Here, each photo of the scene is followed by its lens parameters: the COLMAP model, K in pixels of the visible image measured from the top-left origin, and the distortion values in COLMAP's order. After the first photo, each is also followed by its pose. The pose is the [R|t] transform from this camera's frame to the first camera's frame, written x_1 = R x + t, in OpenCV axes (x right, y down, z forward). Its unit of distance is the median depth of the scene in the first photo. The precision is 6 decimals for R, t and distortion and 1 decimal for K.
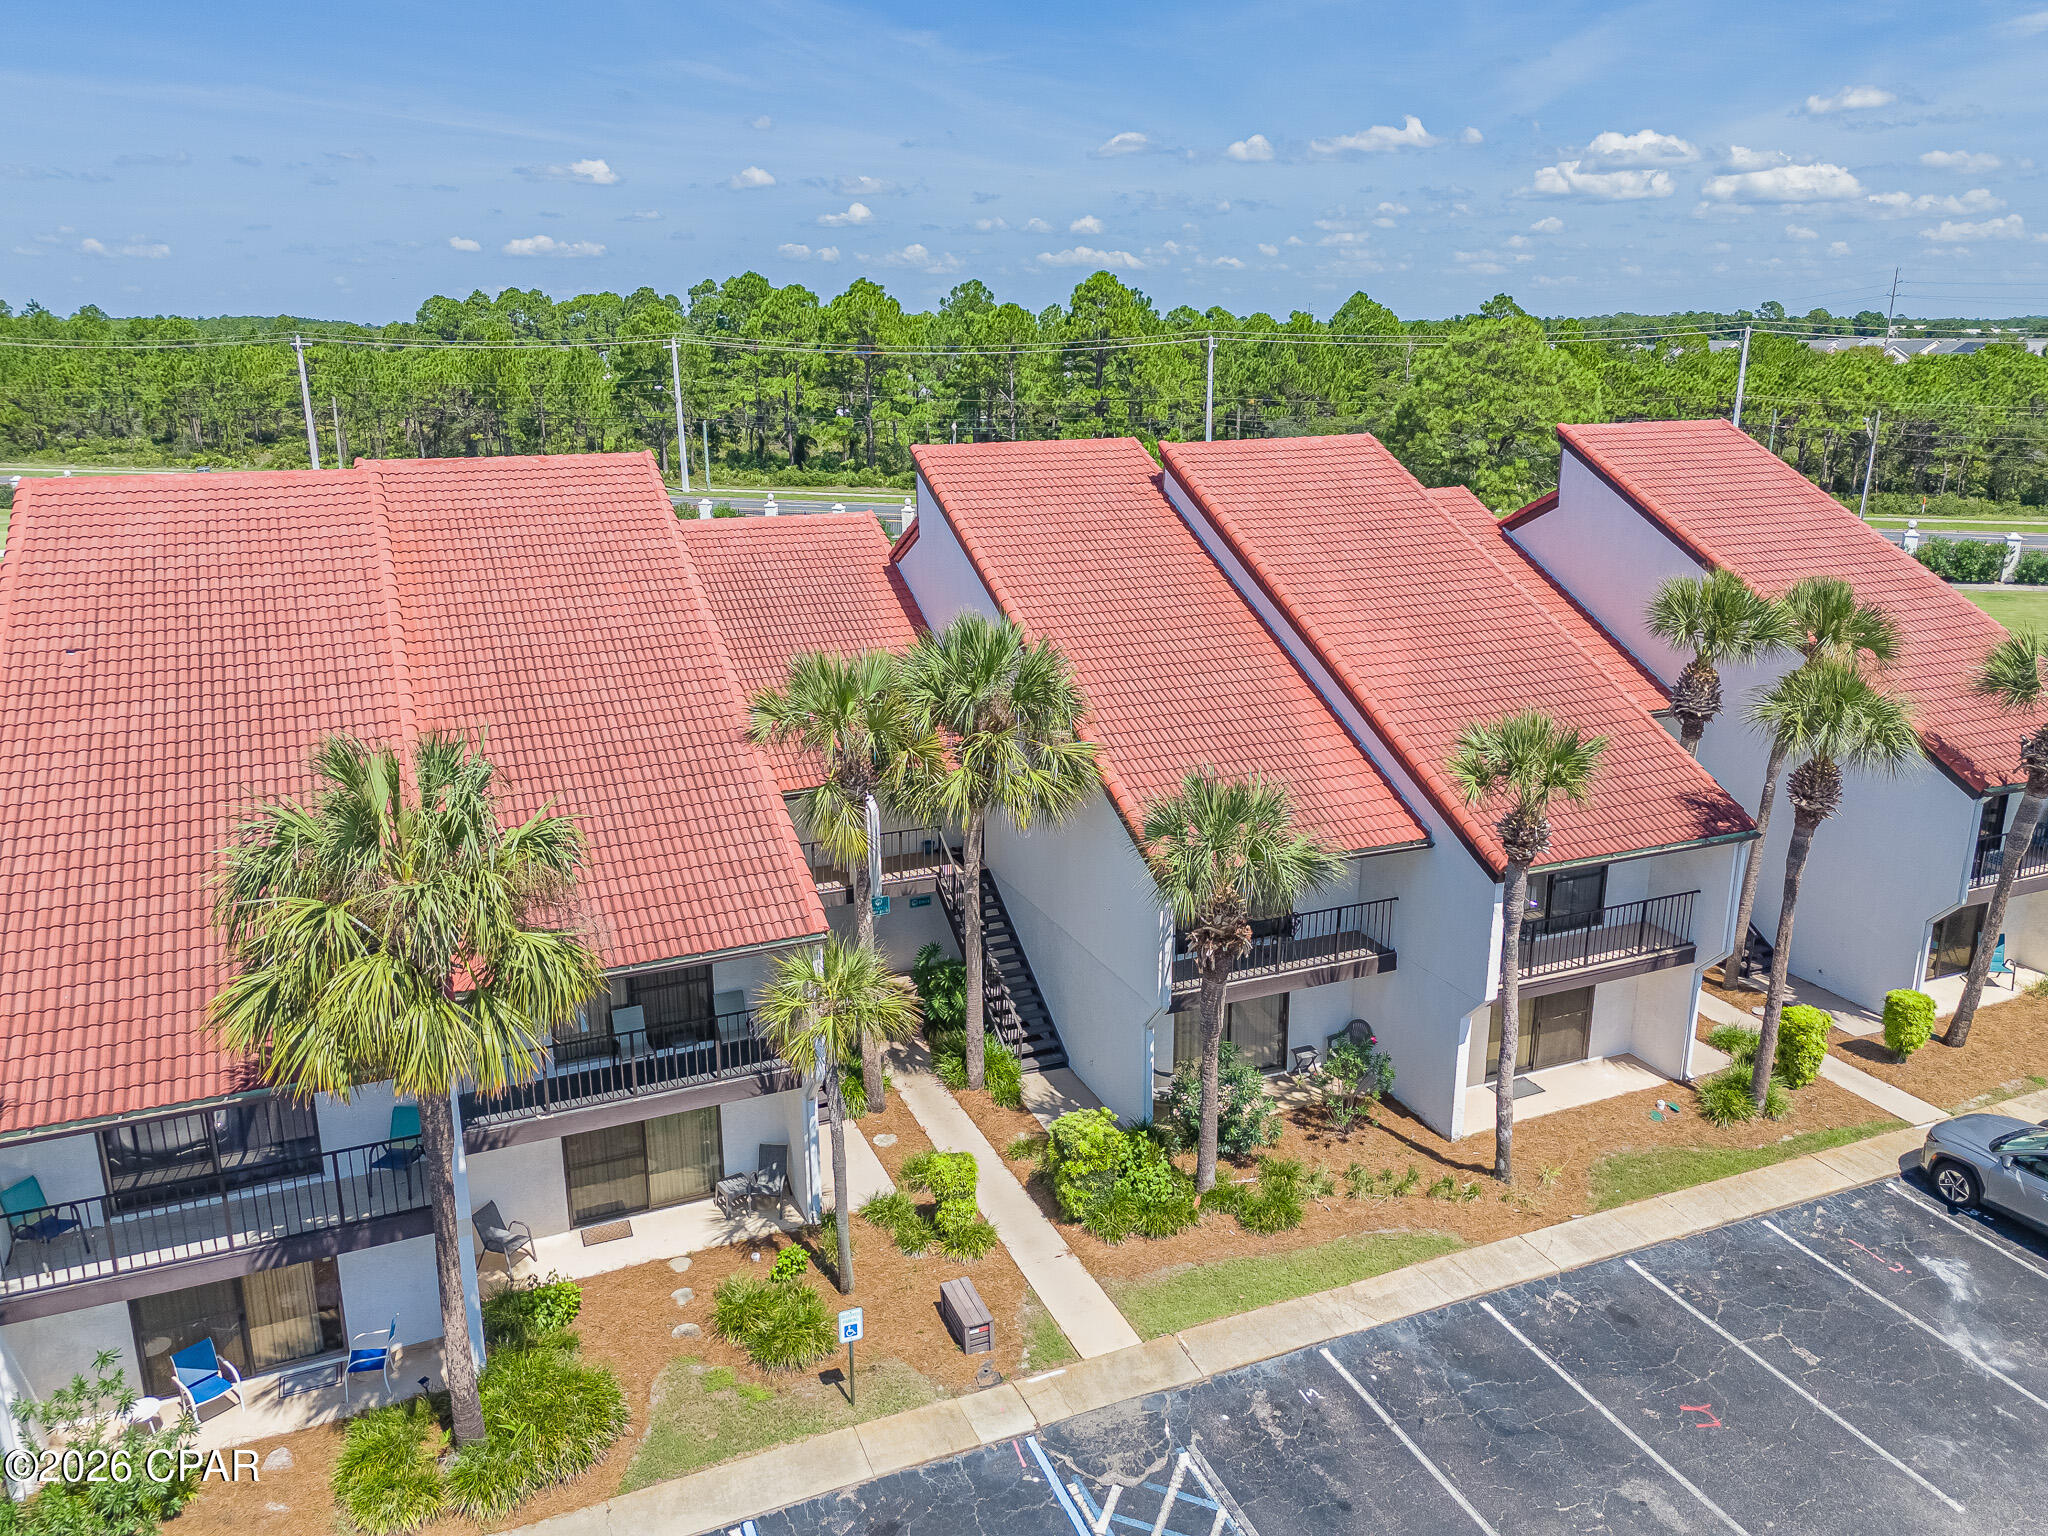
lens RADIAL K [[1503.7, 0, 1024.0], [0, 1503.7, 768.0], [0, 0, 1]] dist [0.088222, -0.087114]
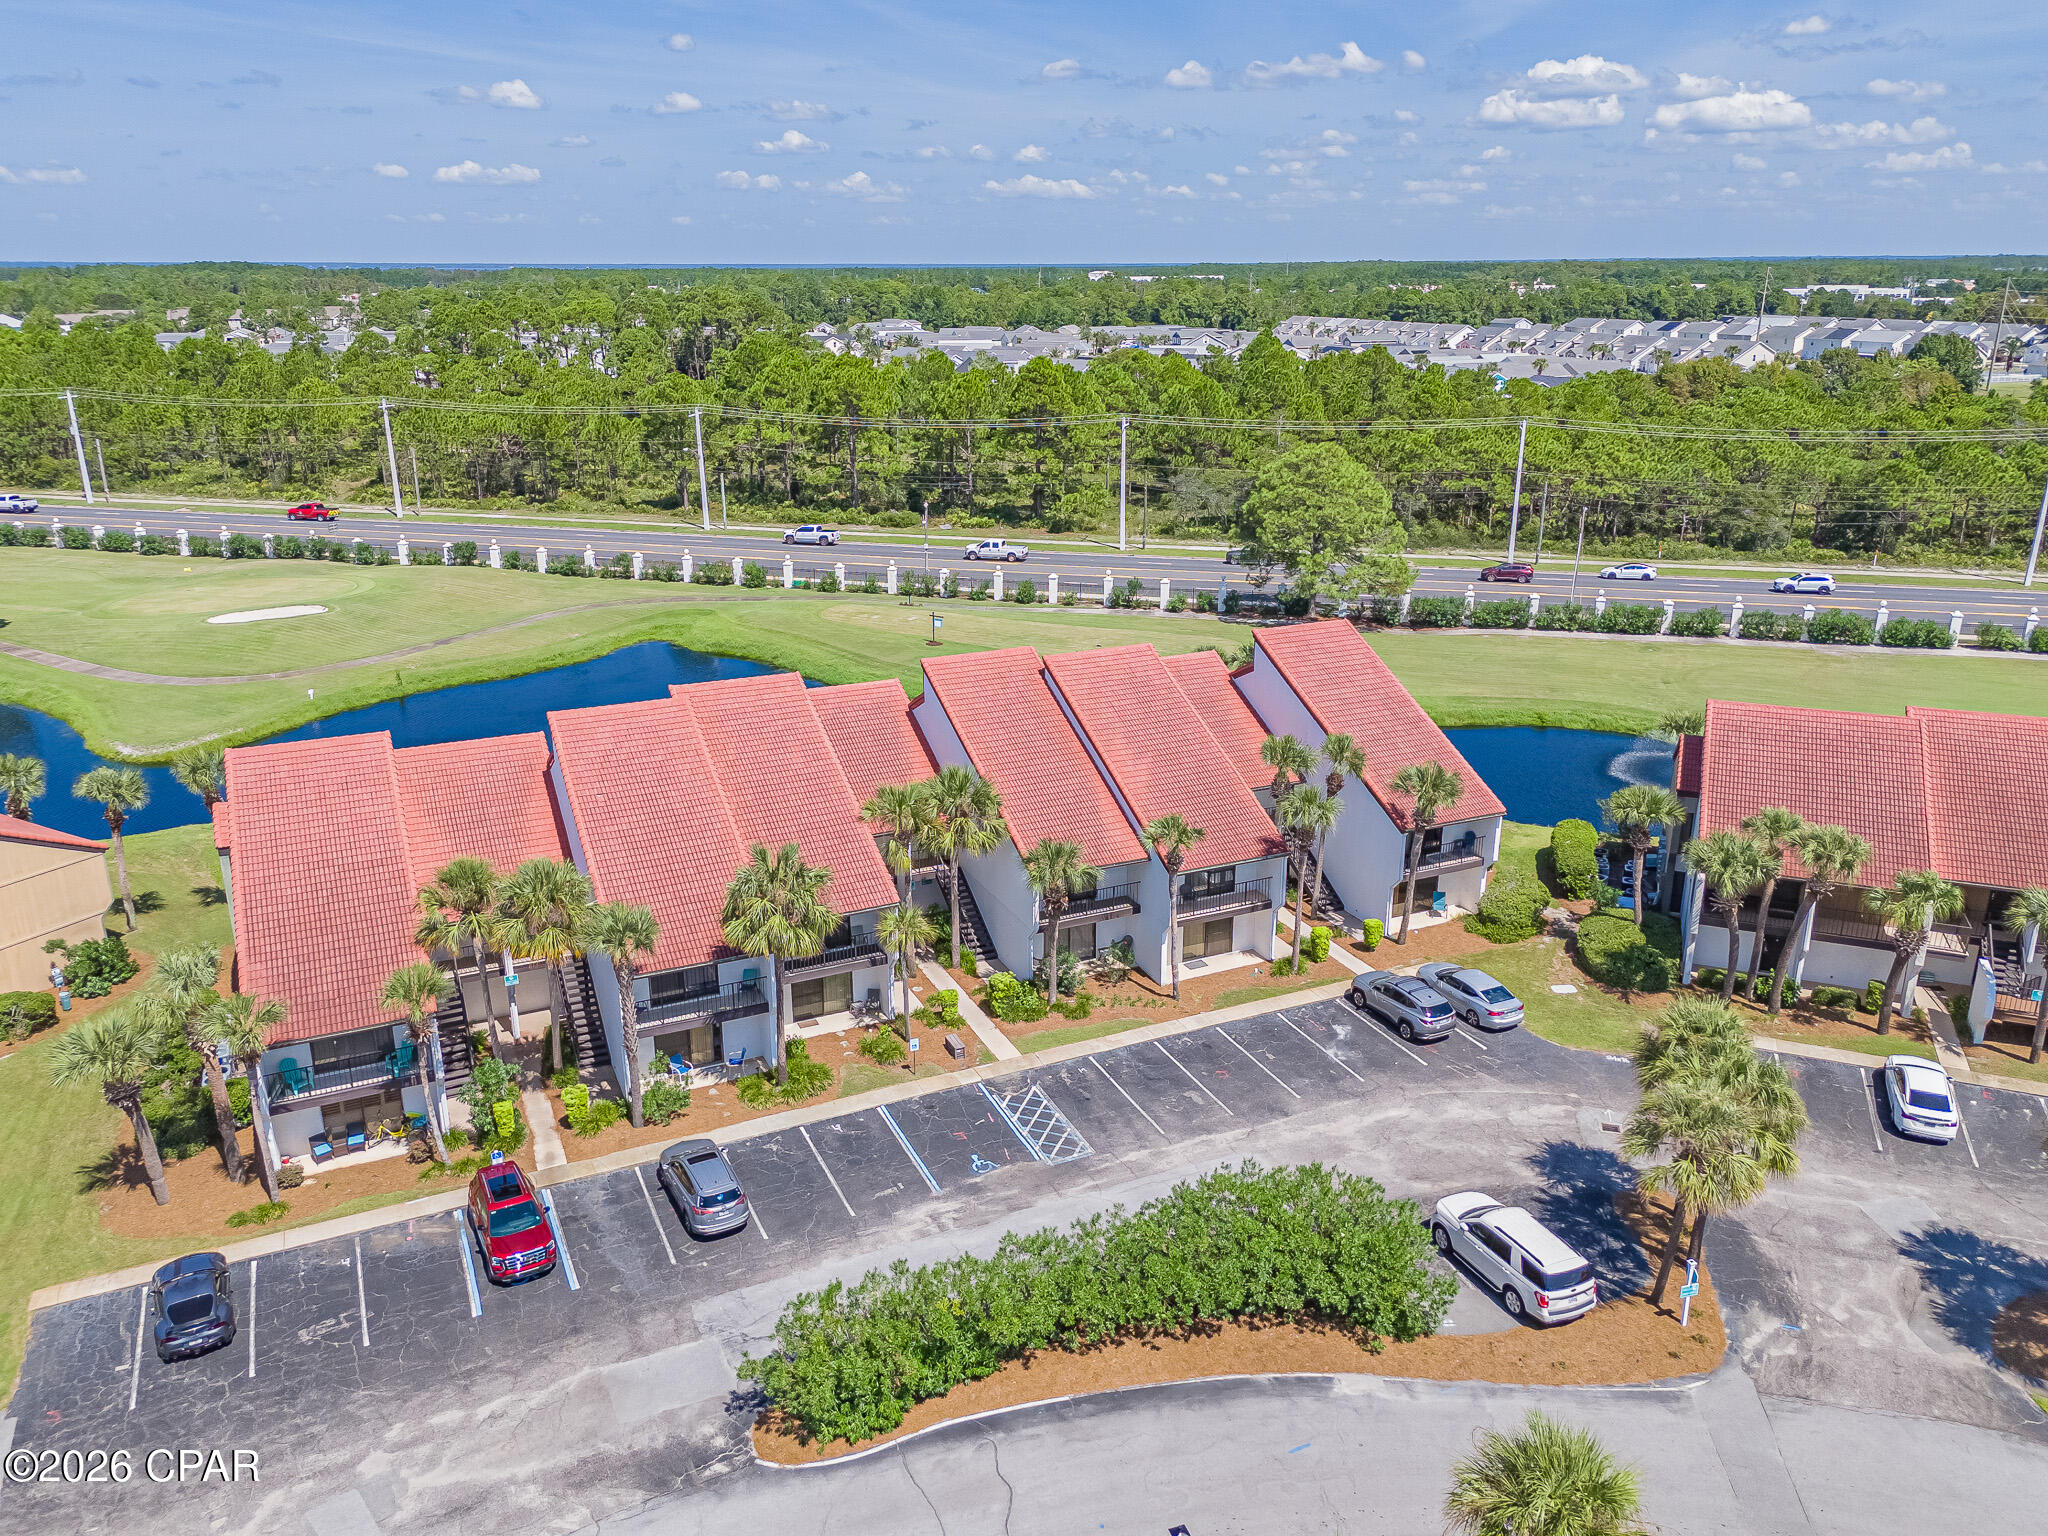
lens RADIAL K [[1503.7, 0, 1024.0], [0, 1503.7, 768.0], [0, 0, 1]] dist [0.088222, -0.087114]
pose [[0.999627, -0.007756, 0.026177, 0.014155], [0.006650, 0.999092, 0.042083, -0.203046], [-0.026480, -0.041893, 0.998771, -1.395990]]
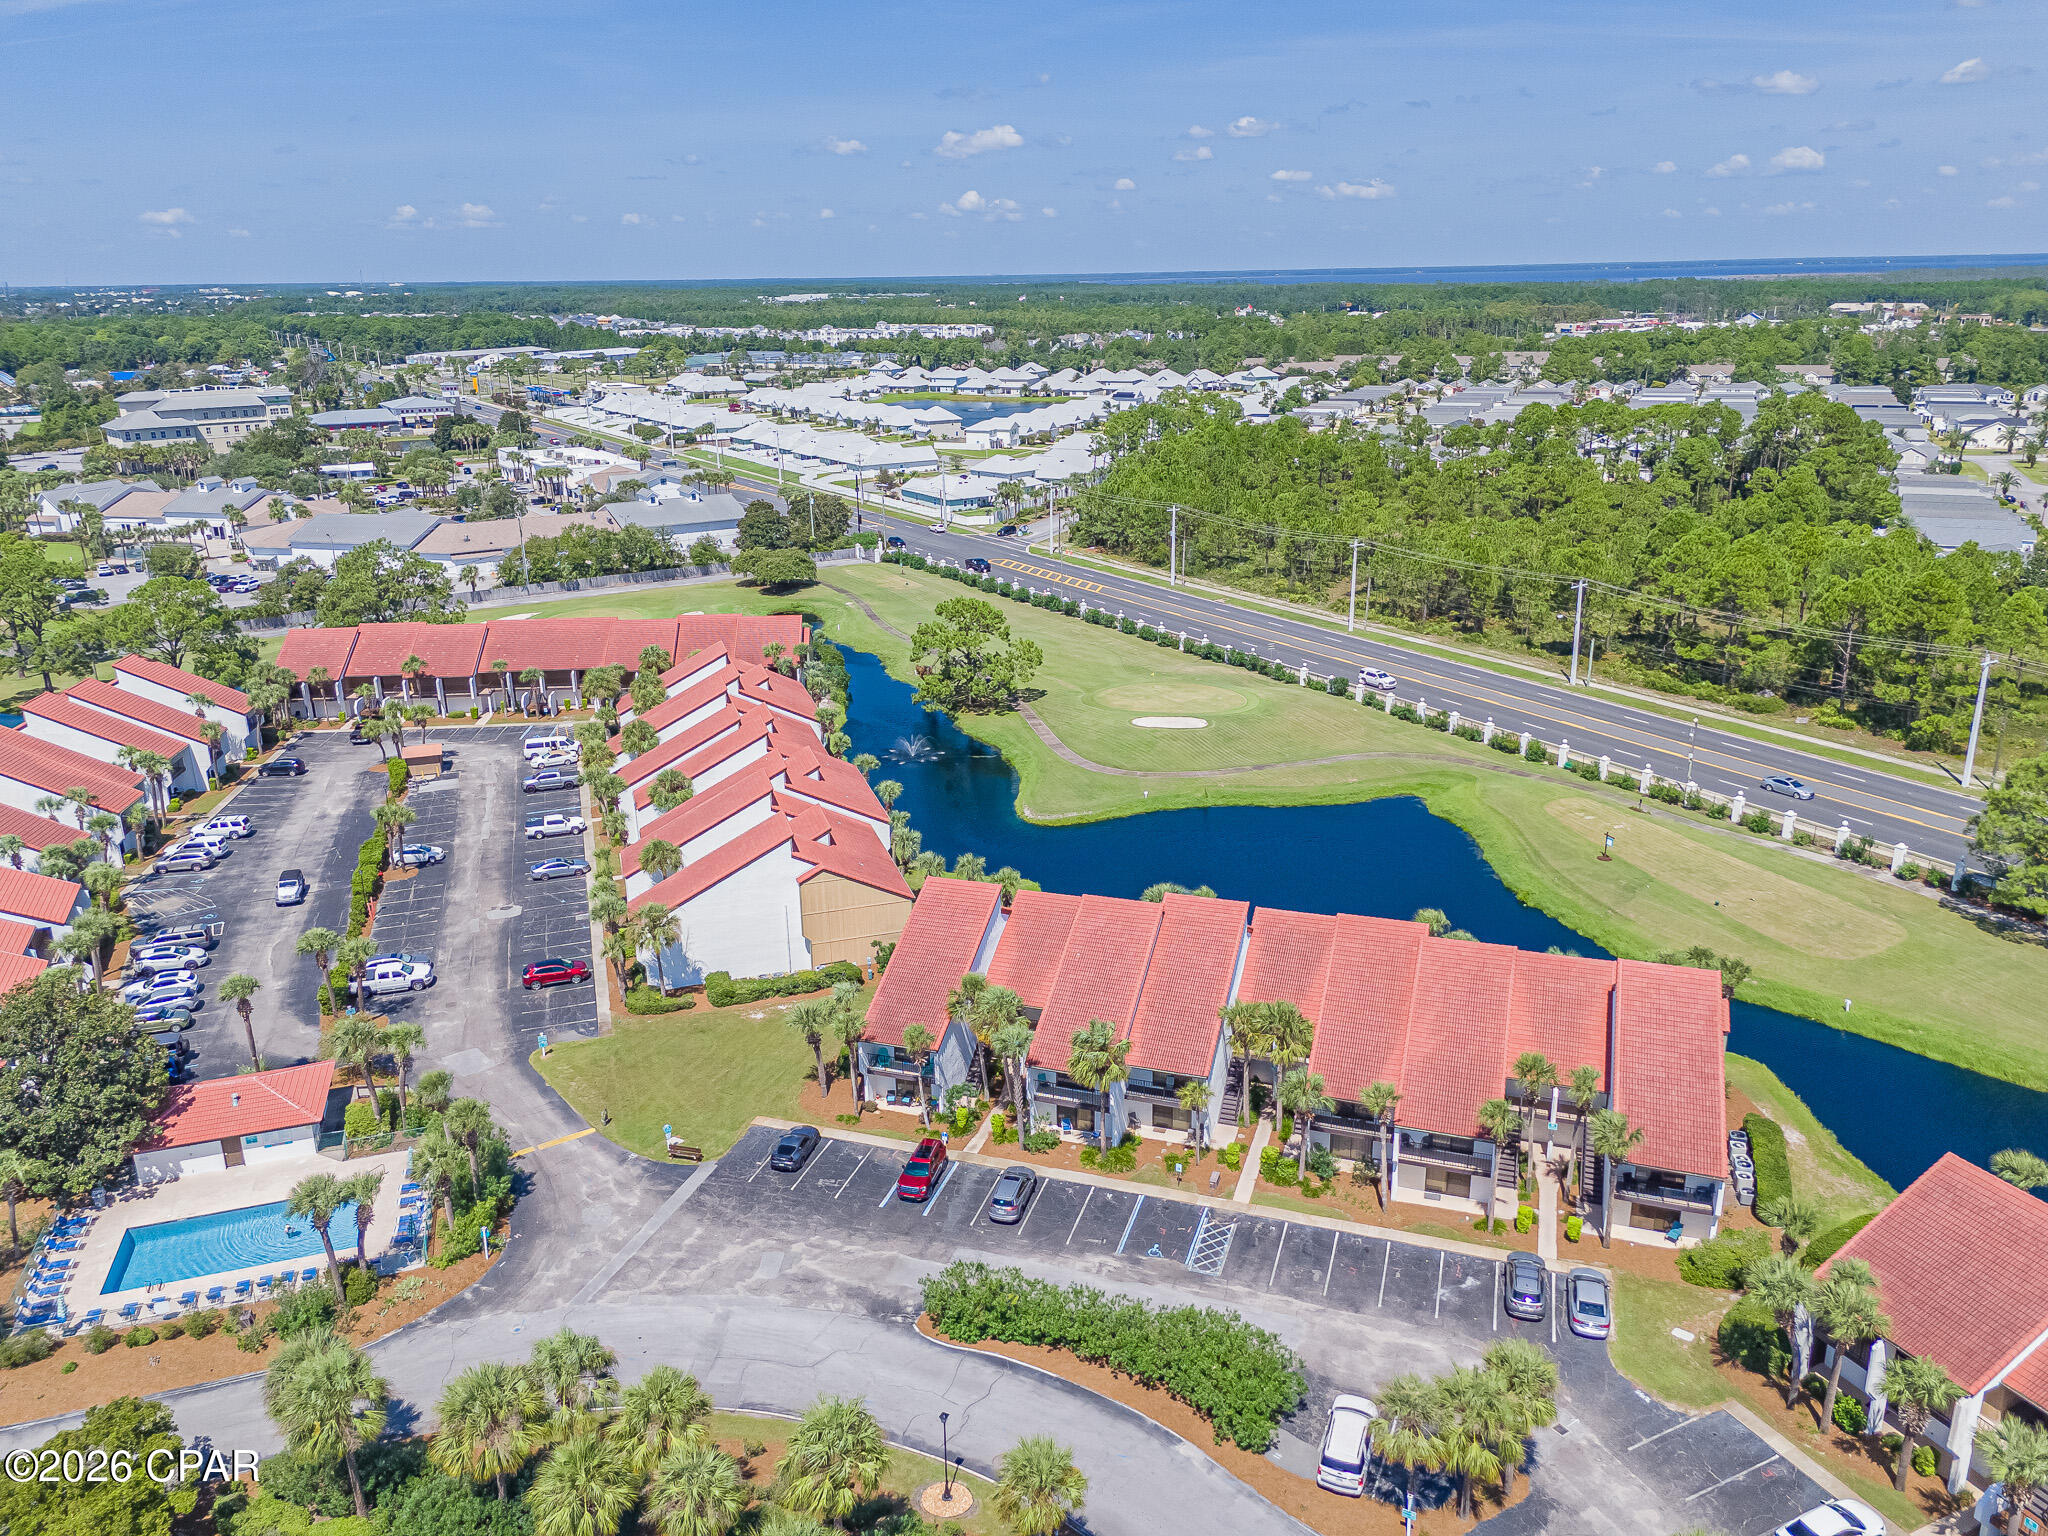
lens RADIAL K [[1503.7, 0, 1024.0], [0, 1503.7, 768.0], [0, 0, 1]] dist [0.088222, -0.087114]
pose [[0.742420, 0.201456, -0.638927, 1.706879], [-0.172921, 0.979023, 0.107758, -0.933091], [0.647233, 0.030483, 0.761682, -2.139387]]
